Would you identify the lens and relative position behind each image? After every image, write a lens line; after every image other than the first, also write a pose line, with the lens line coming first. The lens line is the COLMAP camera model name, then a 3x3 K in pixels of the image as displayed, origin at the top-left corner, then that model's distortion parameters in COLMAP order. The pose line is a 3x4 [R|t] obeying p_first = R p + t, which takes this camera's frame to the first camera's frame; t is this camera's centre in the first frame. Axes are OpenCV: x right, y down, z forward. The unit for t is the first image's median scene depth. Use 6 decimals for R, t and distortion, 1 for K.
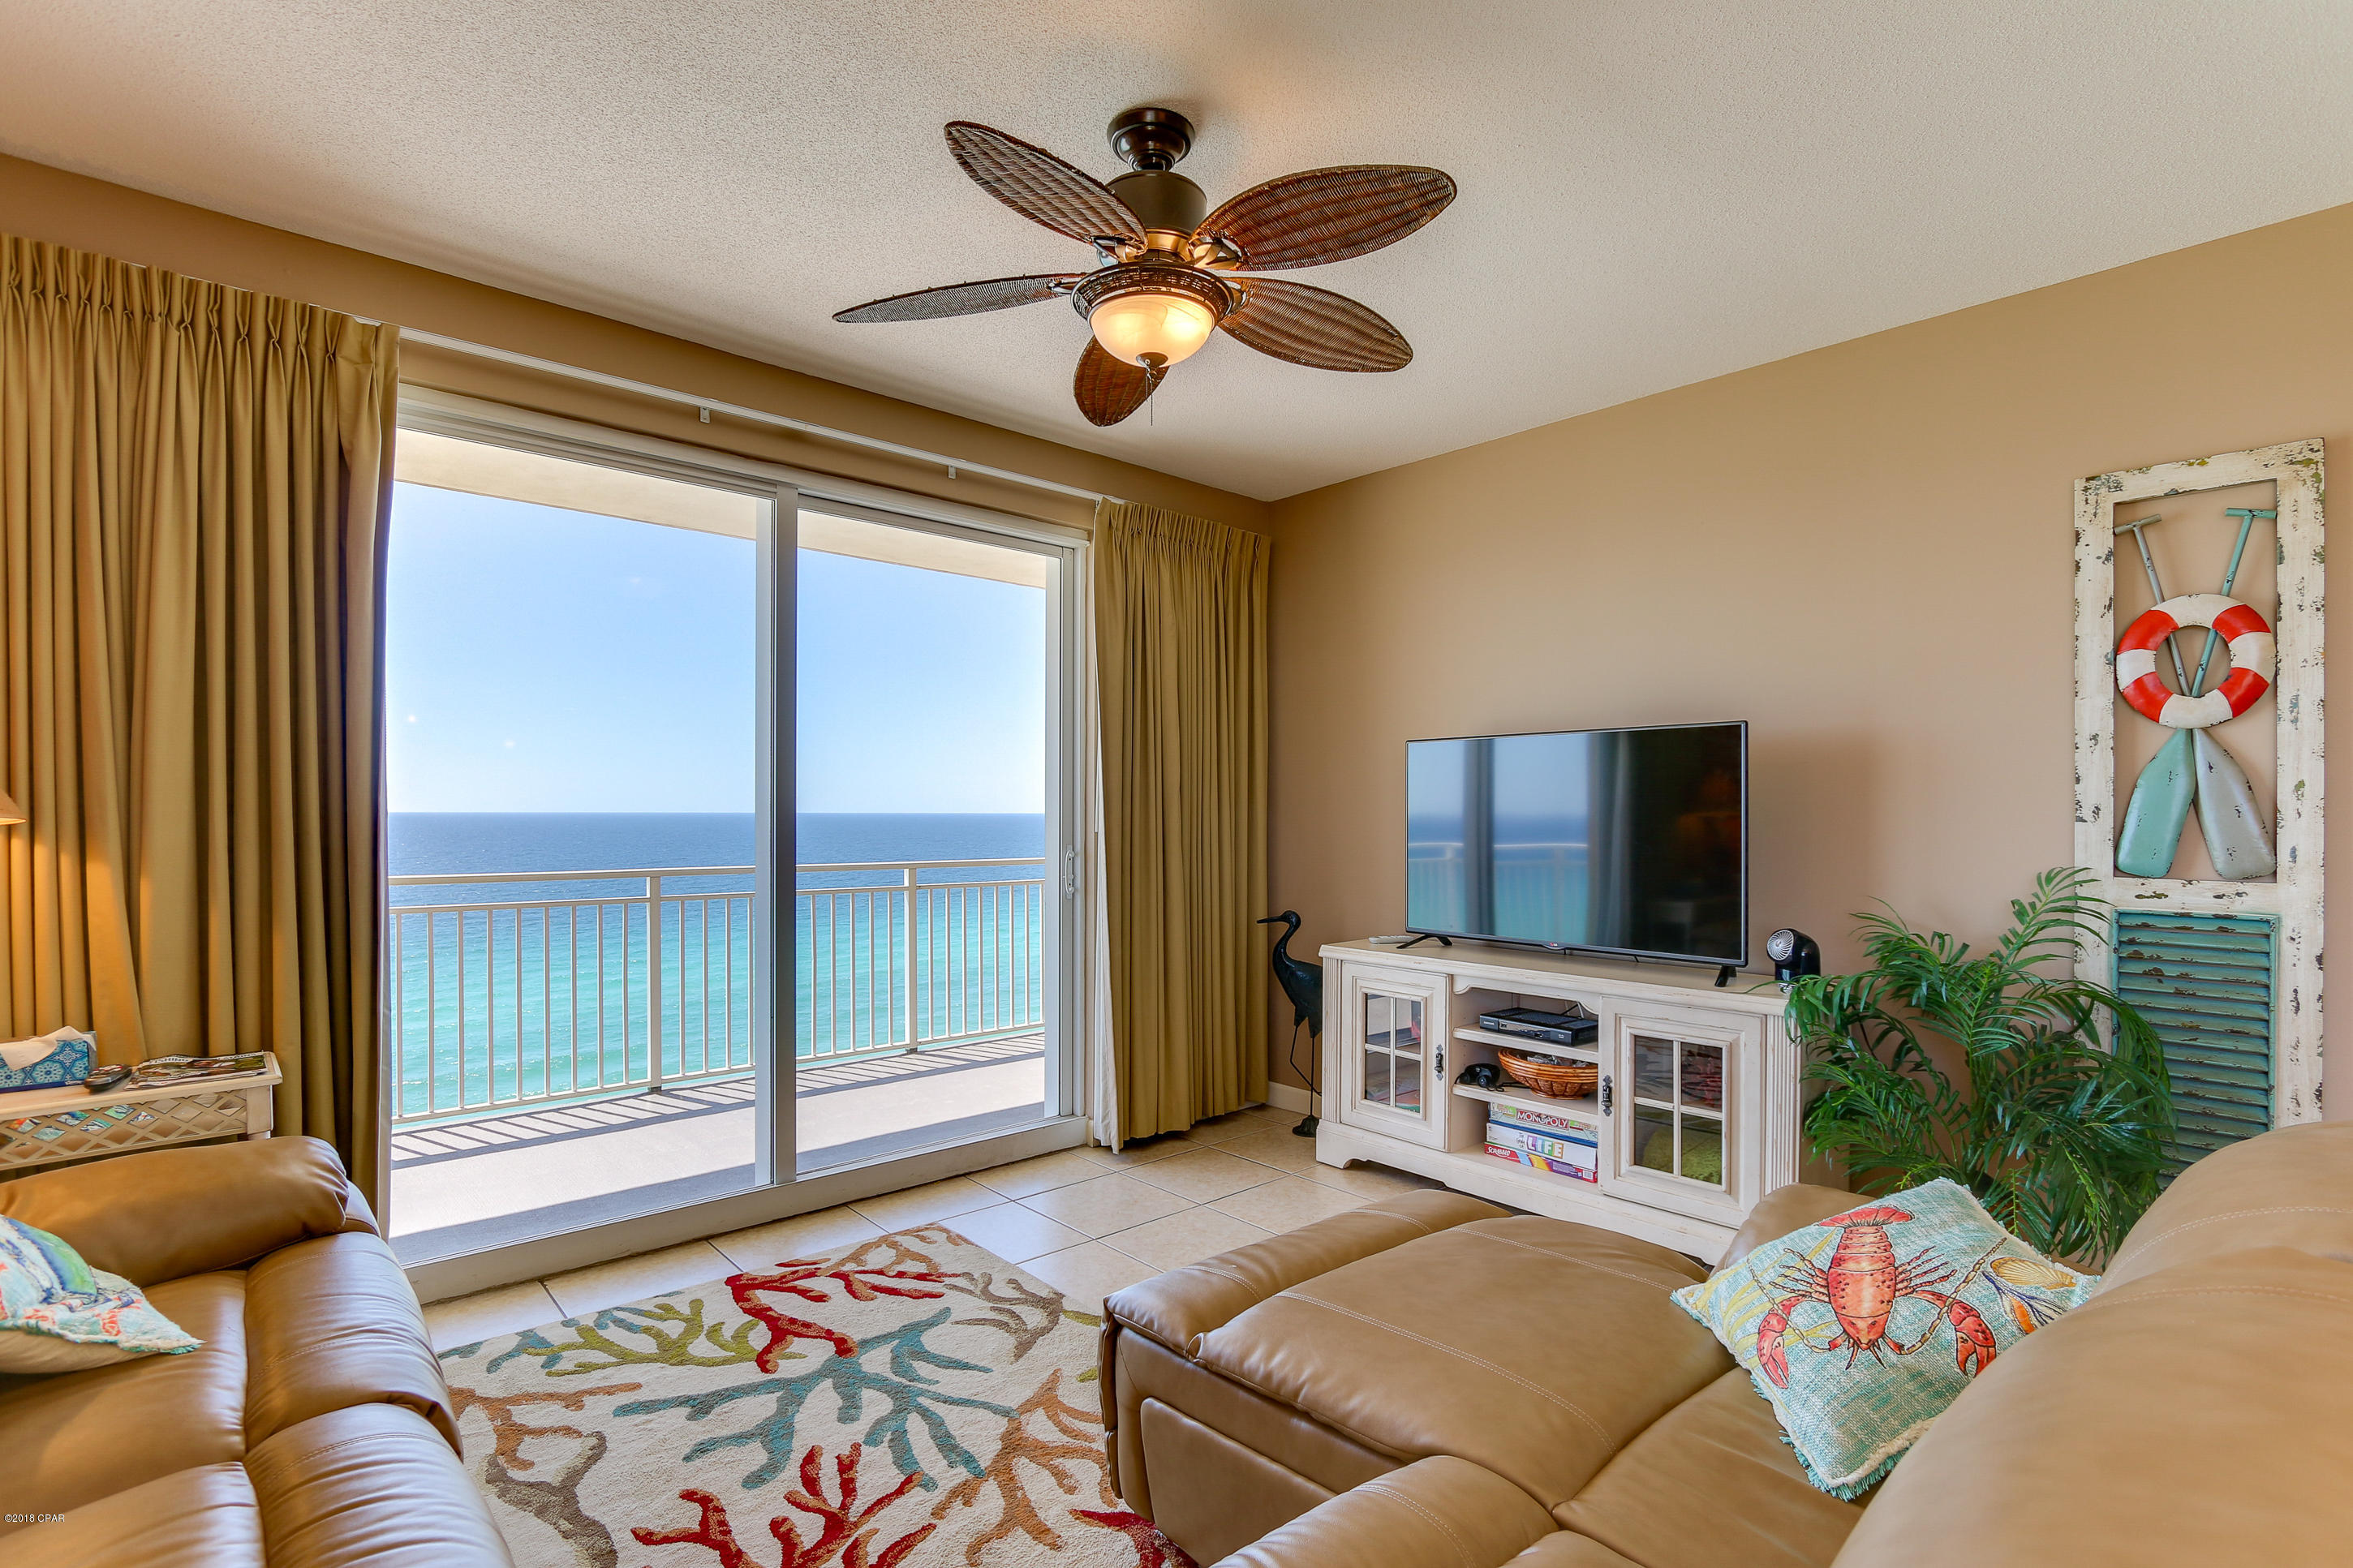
lens RADIAL K [[1105.0, 0, 1229.7], [0, 1105.0, 814.4], [0, 0, 1]] dist [-0.021437, 0.003611]
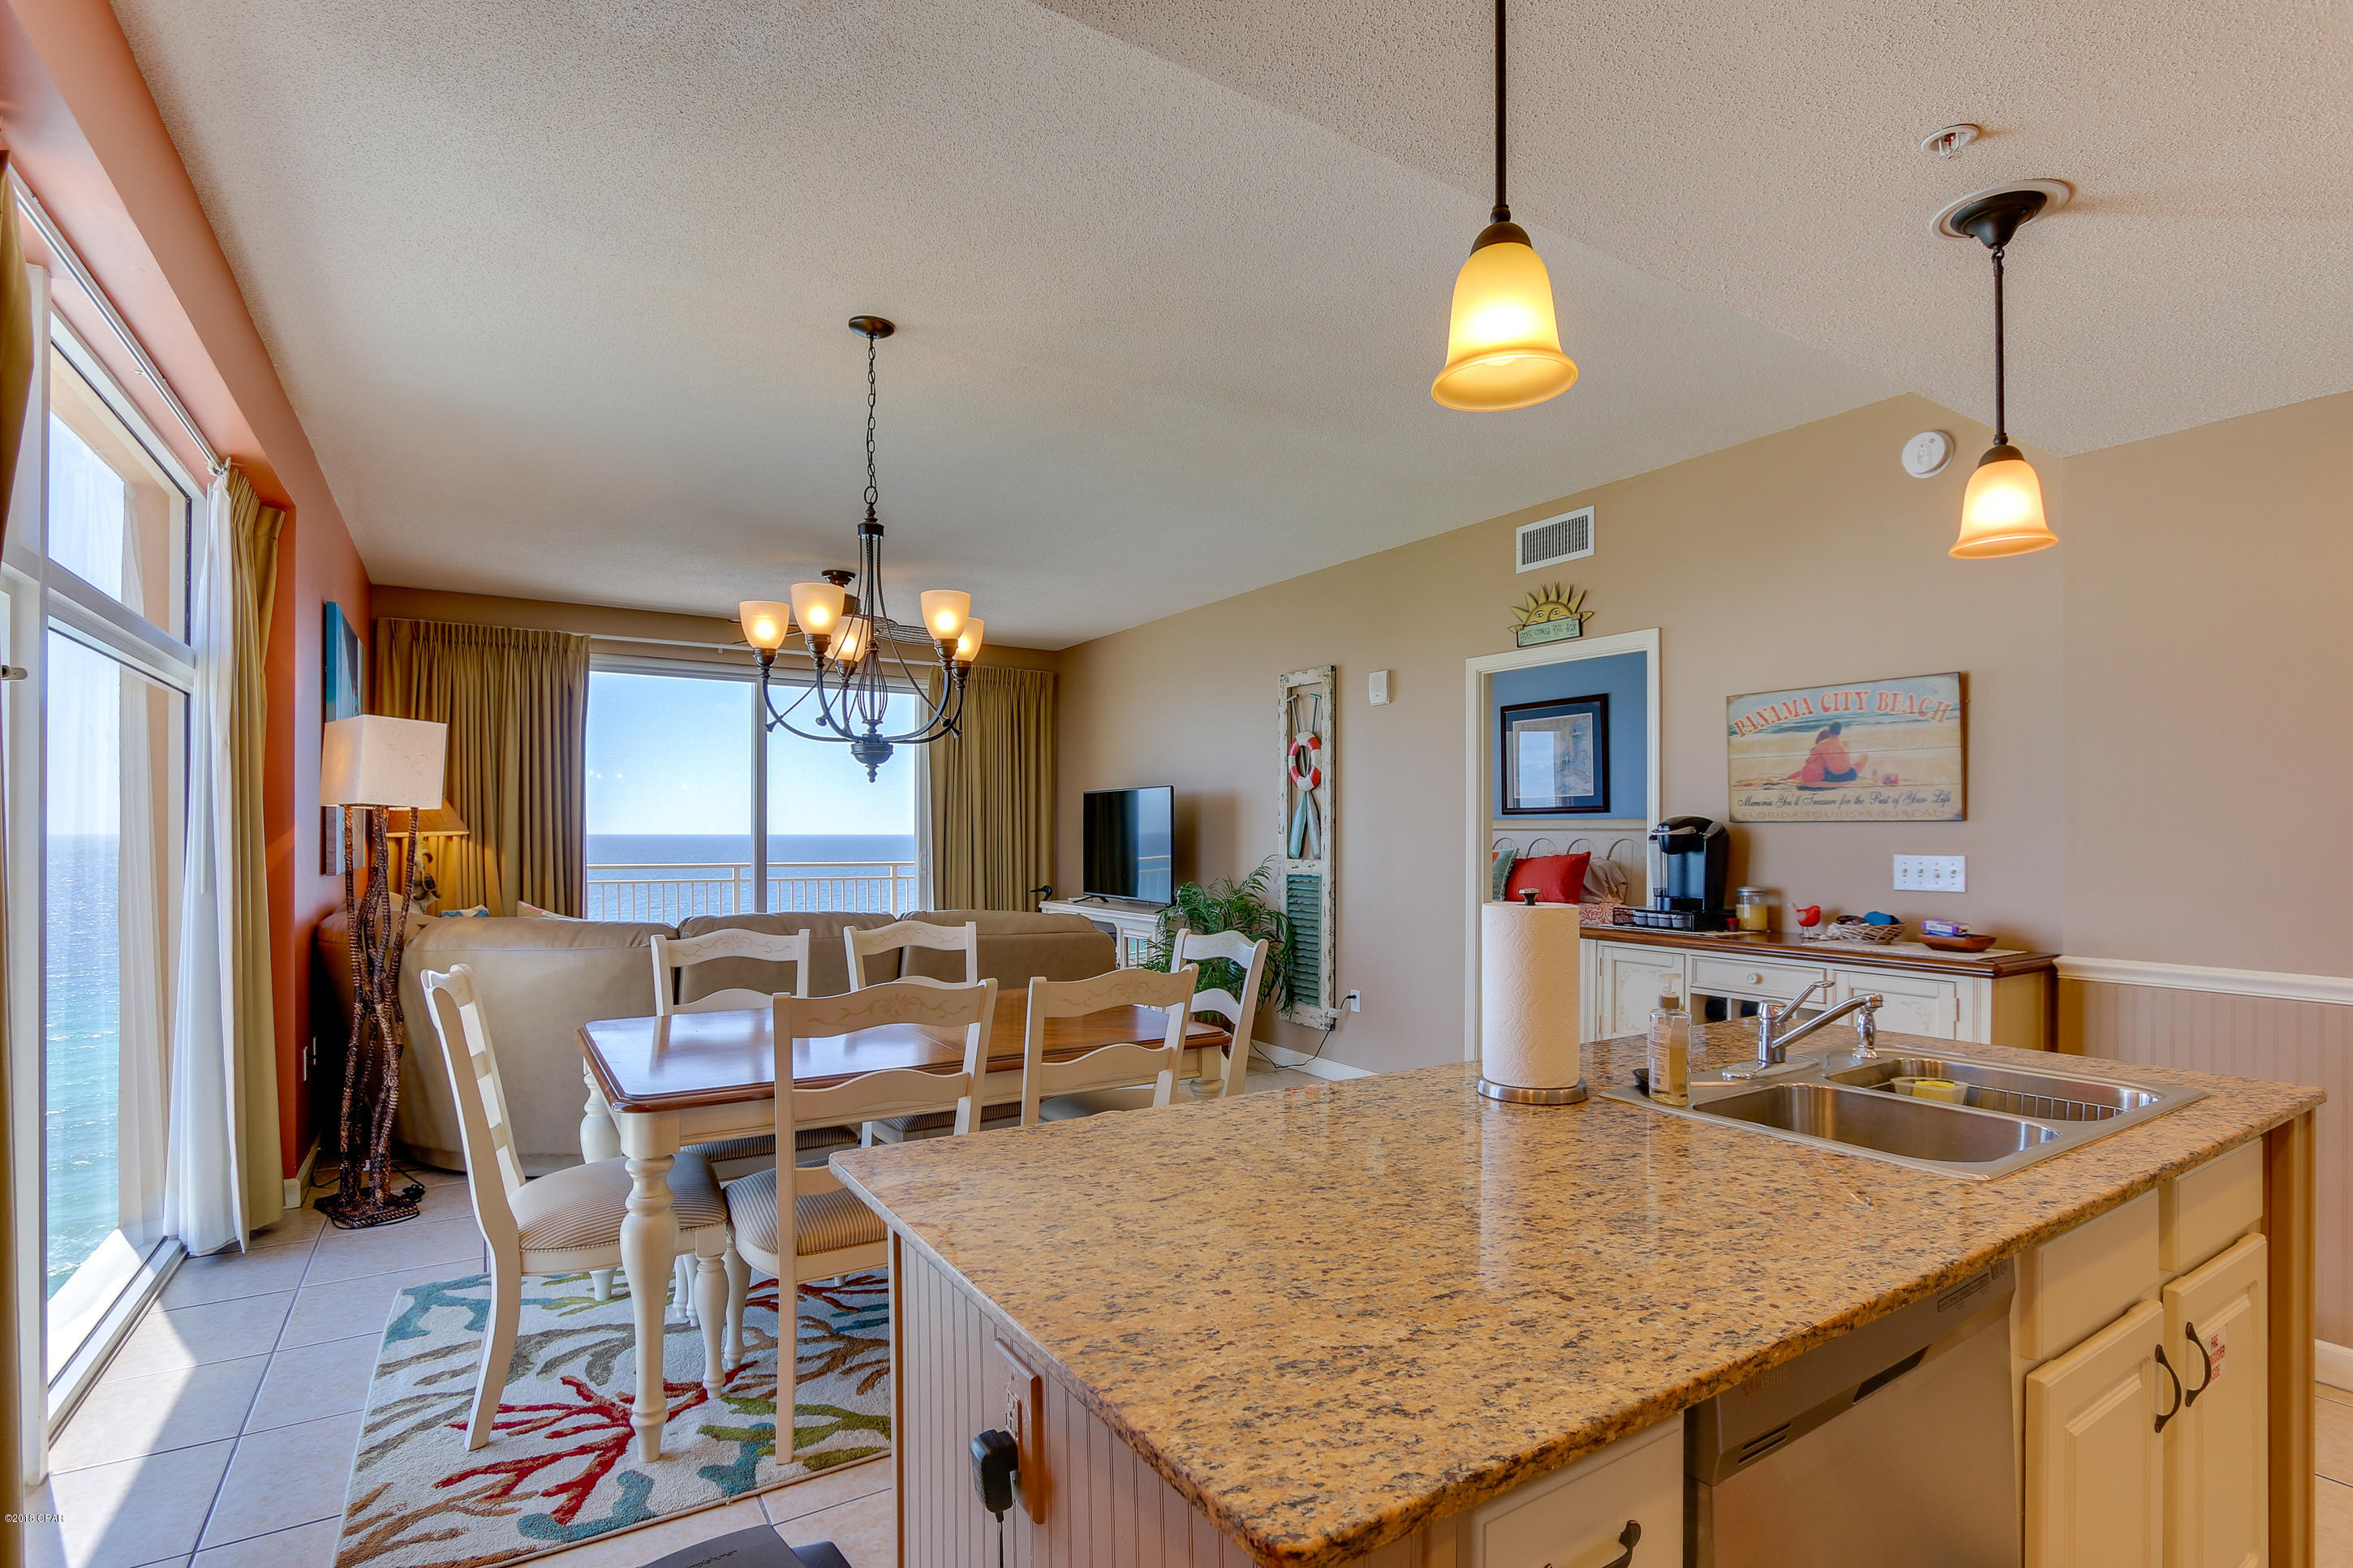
lens RADIAL K [[1105.0, 0, 1210.4], [0, 1105.0, 831.1], [0, 0, 1]] dist [-0.021437, 0.003611]
pose [[0.986307, 0.000206, -0.164922, 1.017807], [-0.001006, 0.999988, -0.004768, 0.012198], [0.164919, 0.004869, 0.986295, -1.199180]]
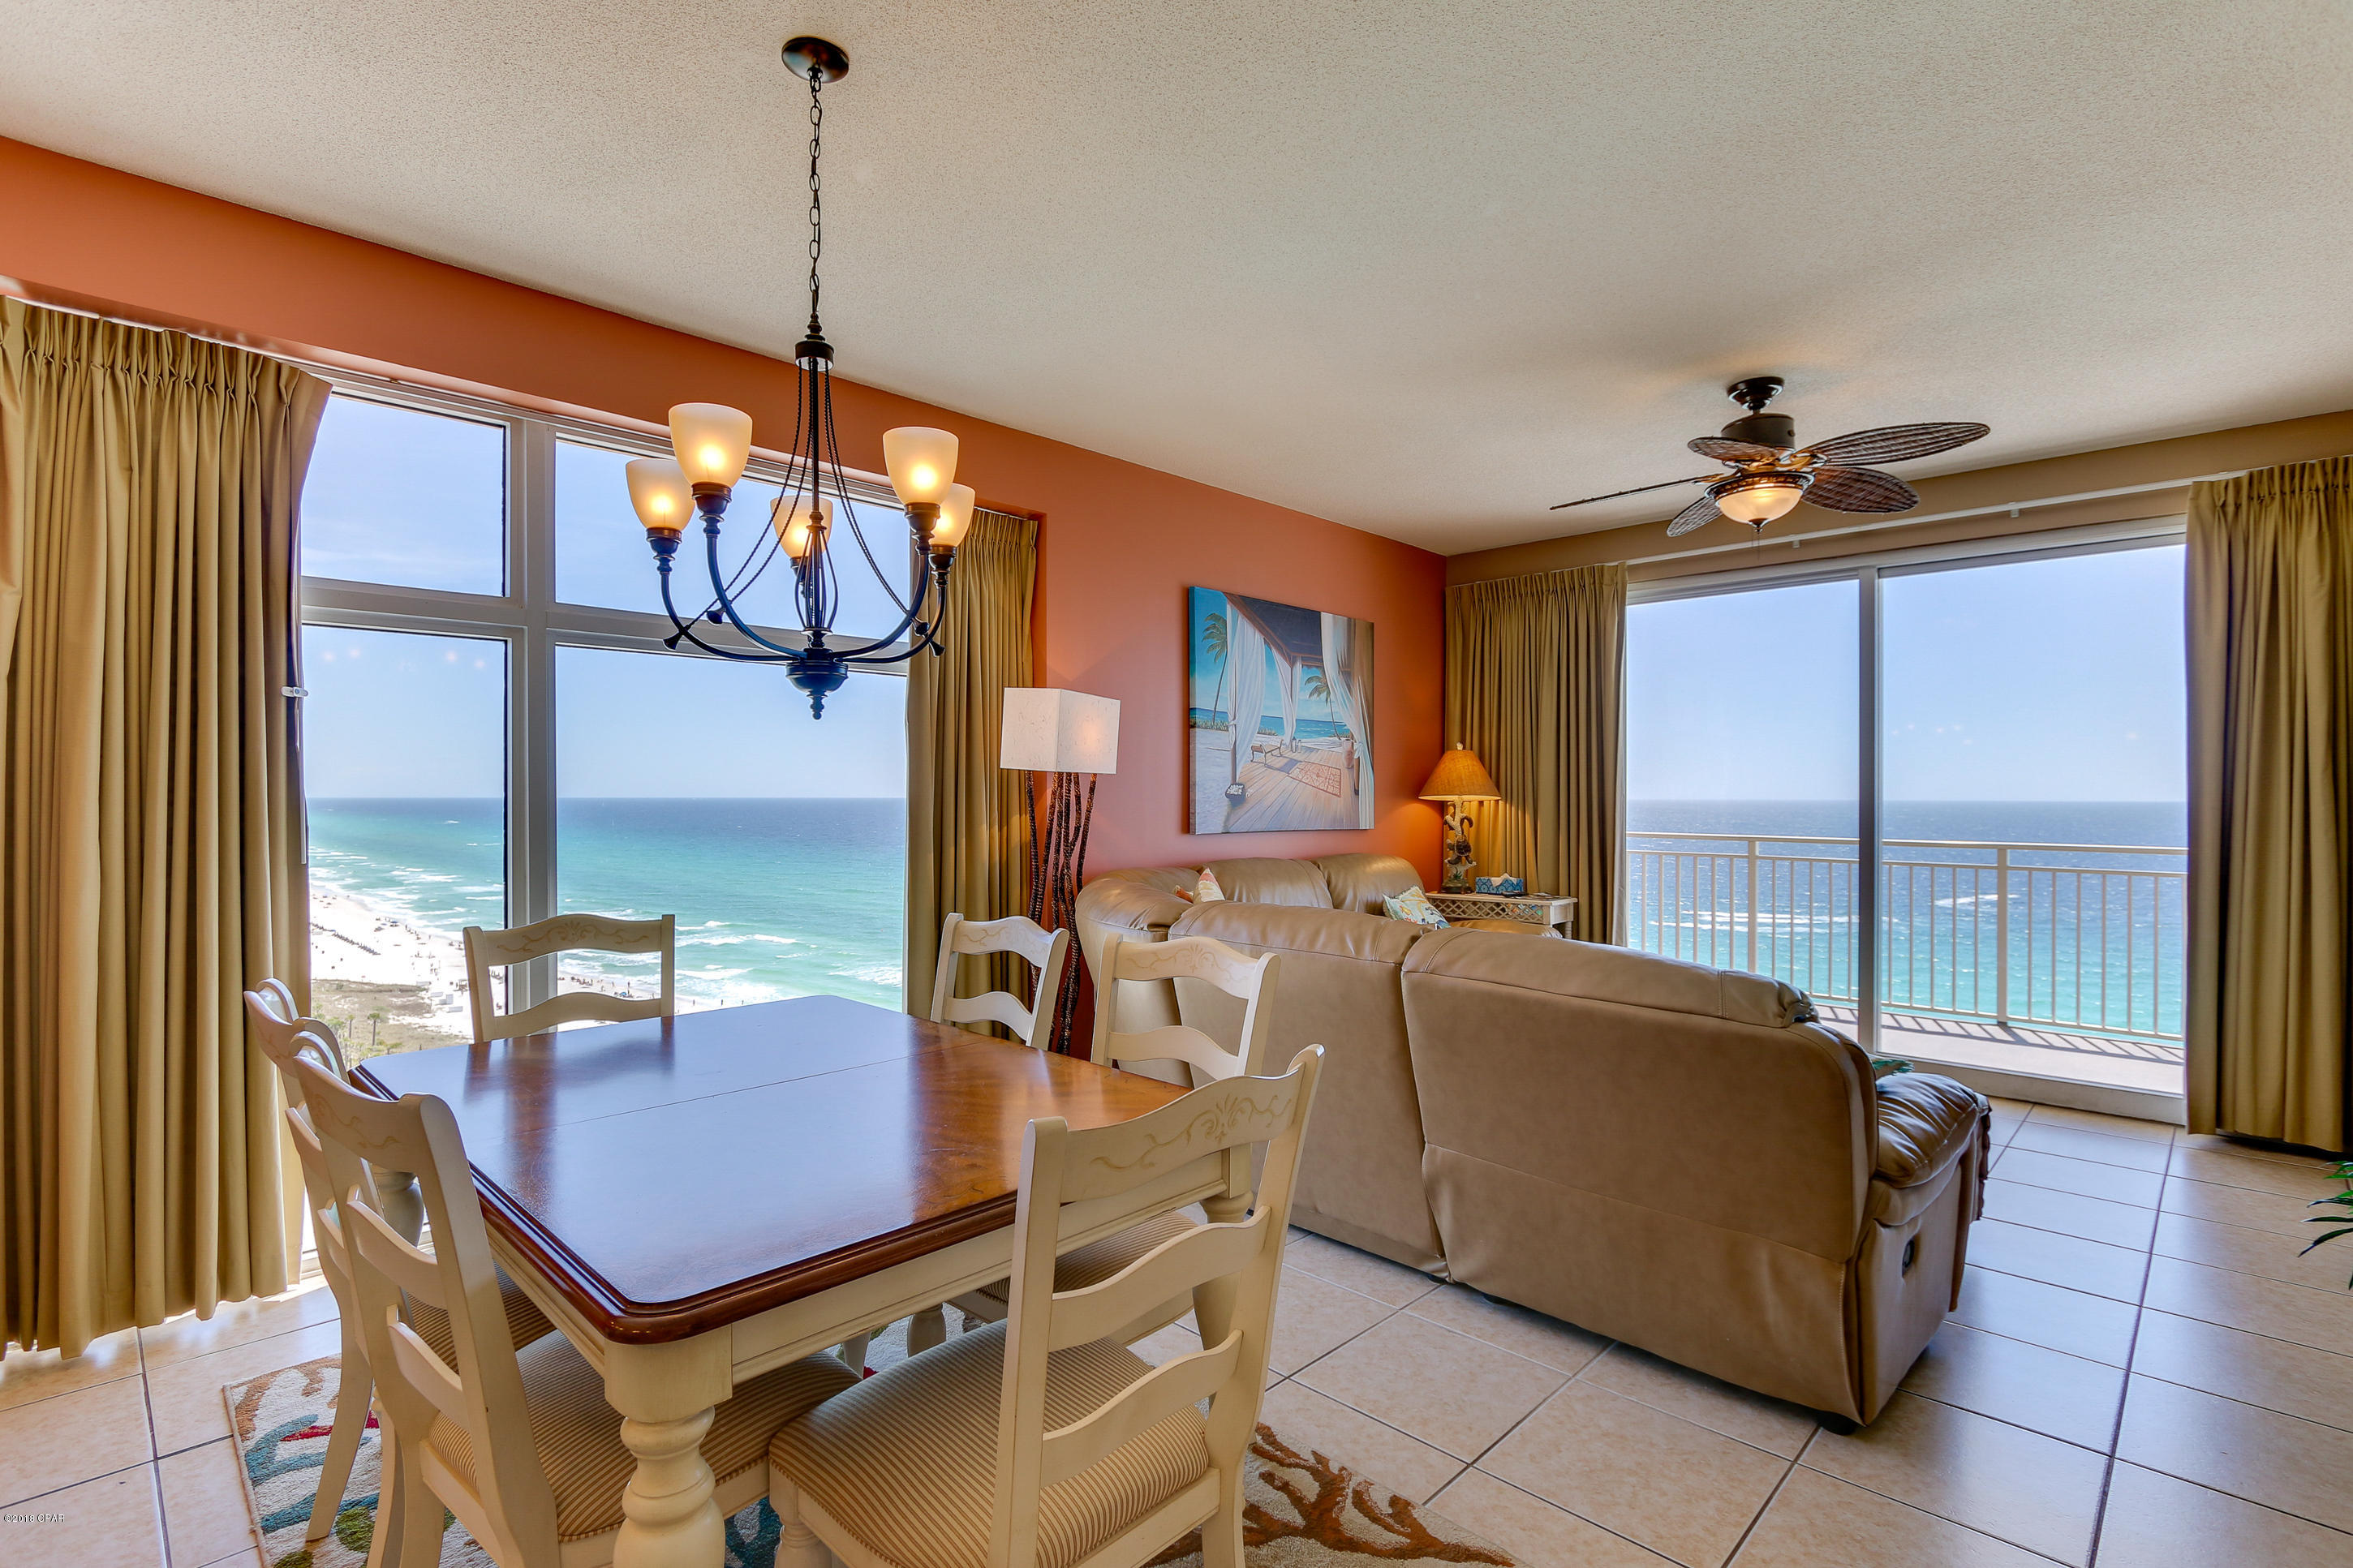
lens RADIAL K [[1105.0, 0, 1163.4], [0, 1105.0, 796.3], [0, 0, 1]] dist [-0.021437, 0.003611]
pose [[0.042064, -0.000114, -0.999115, 1.269359], [-0.007540, 0.999971, -0.000432, 0.010284], [0.999086, 0.007551, 0.042062, 0.038105]]
